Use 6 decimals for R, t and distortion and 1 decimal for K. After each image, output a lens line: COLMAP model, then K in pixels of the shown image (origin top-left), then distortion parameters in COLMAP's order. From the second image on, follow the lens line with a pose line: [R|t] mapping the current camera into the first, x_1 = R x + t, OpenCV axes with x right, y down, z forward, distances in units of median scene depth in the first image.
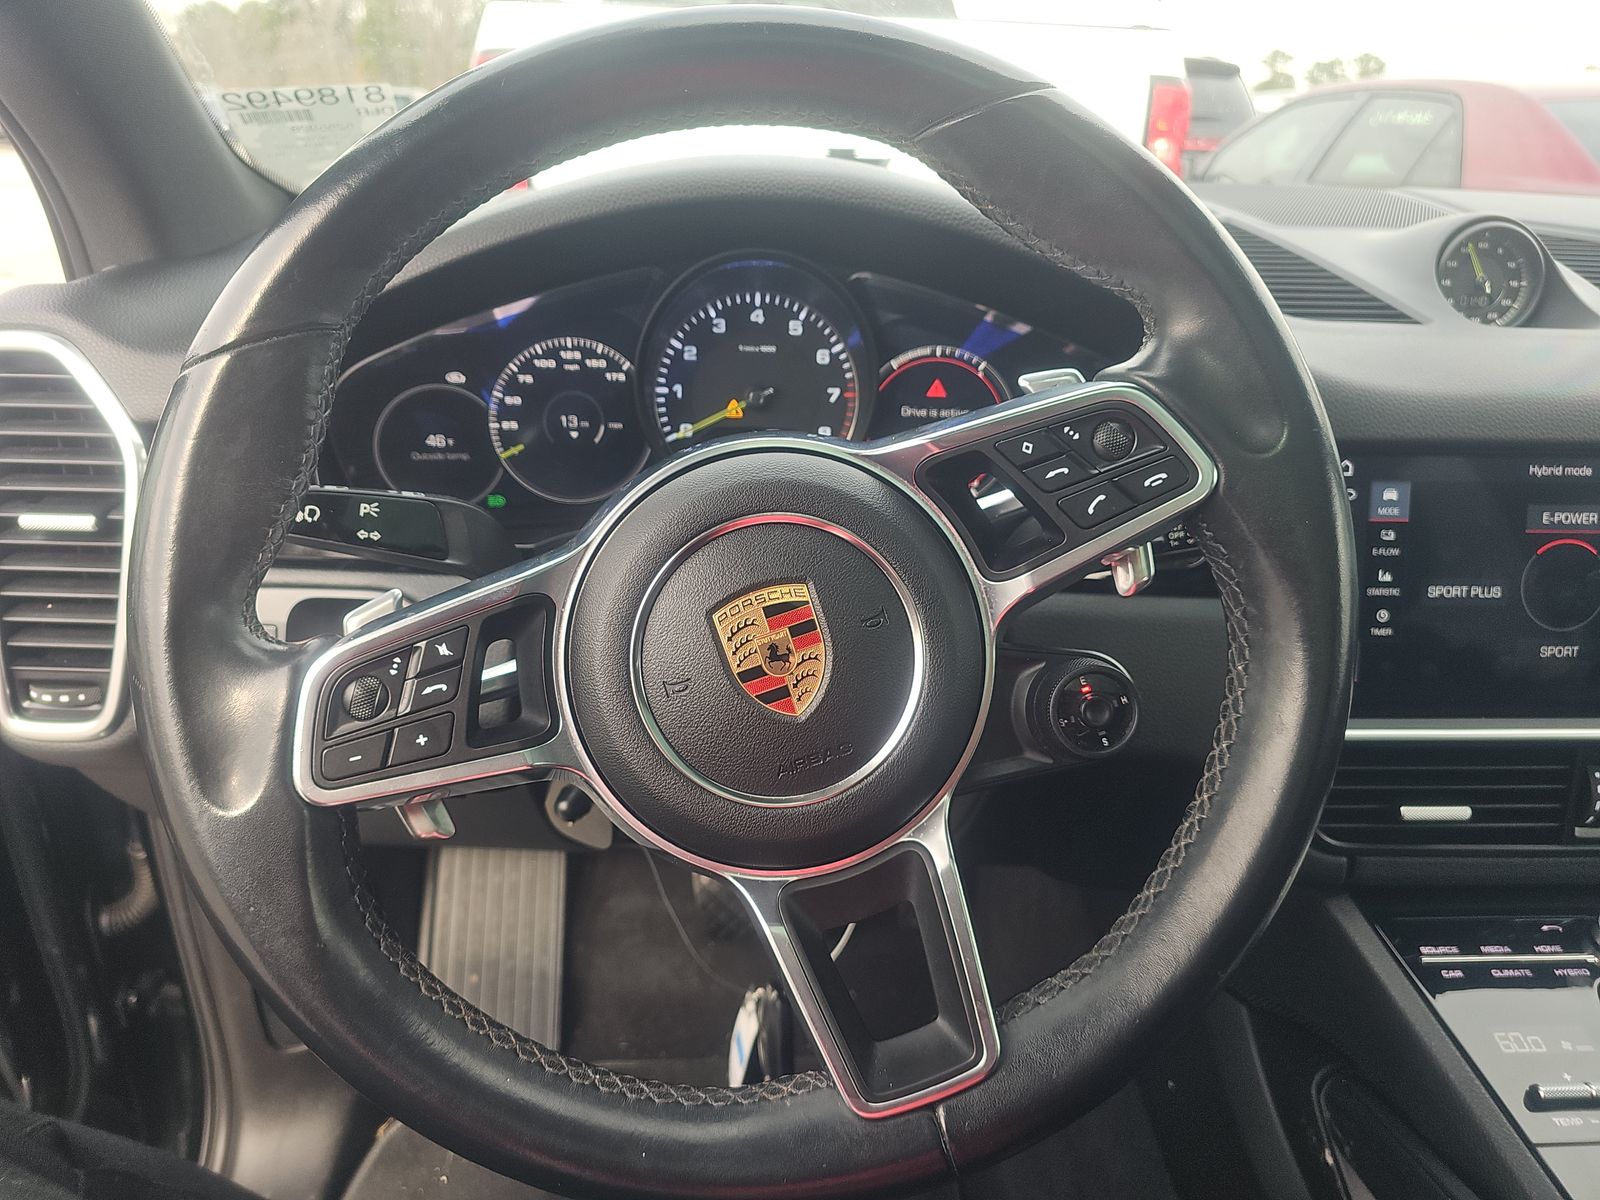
lens RADIAL K [[1118.1, 0, 800.0], [0, 1118.1, 600.0], [0, 0, 1]] dist [0.005706, -0.002414]
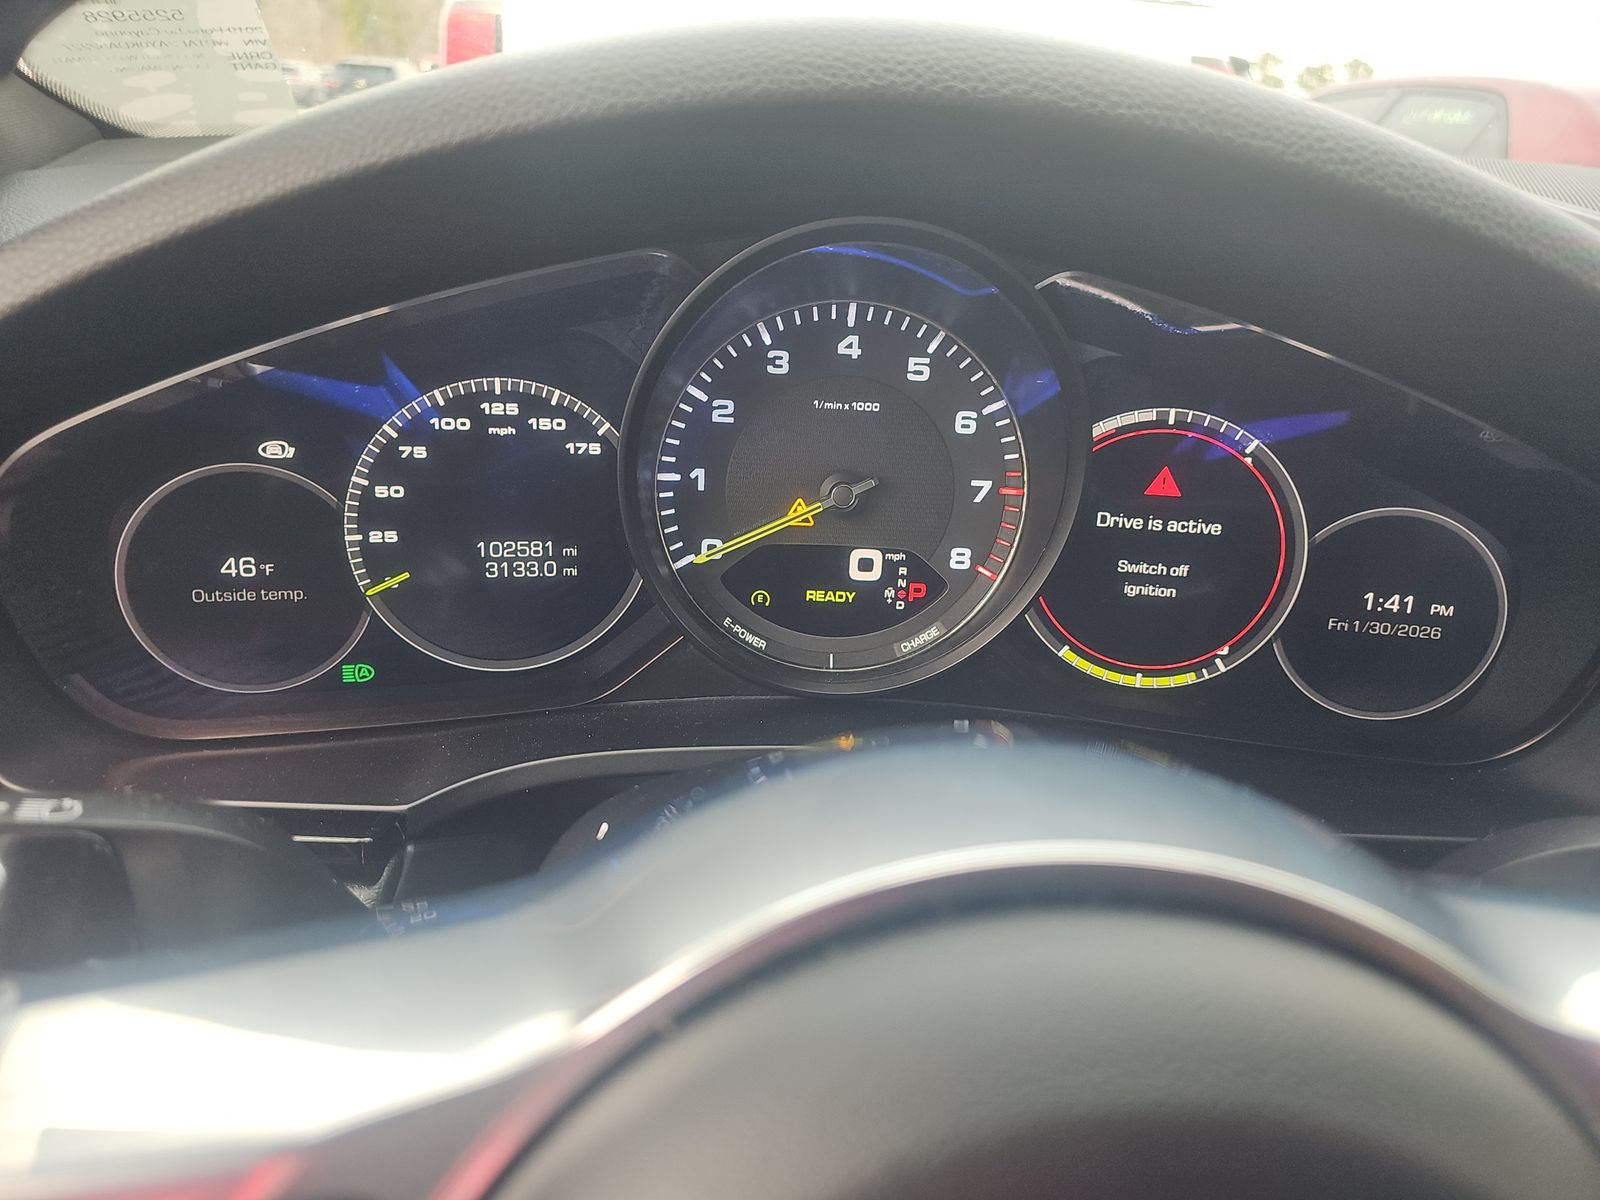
lens RADIAL K [[1050.8, 0, 799.1], [0, 1050.8, 571.9], [0, 0, 1]] dist [0.000009, -0.000080]
pose [[0.999455, 0.020266, 0.026068, -0.072624], [-0.020354, 0.999788, 0.003091, -0.144275], [-0.025999, -0.003620, 0.999655, 0.488418]]
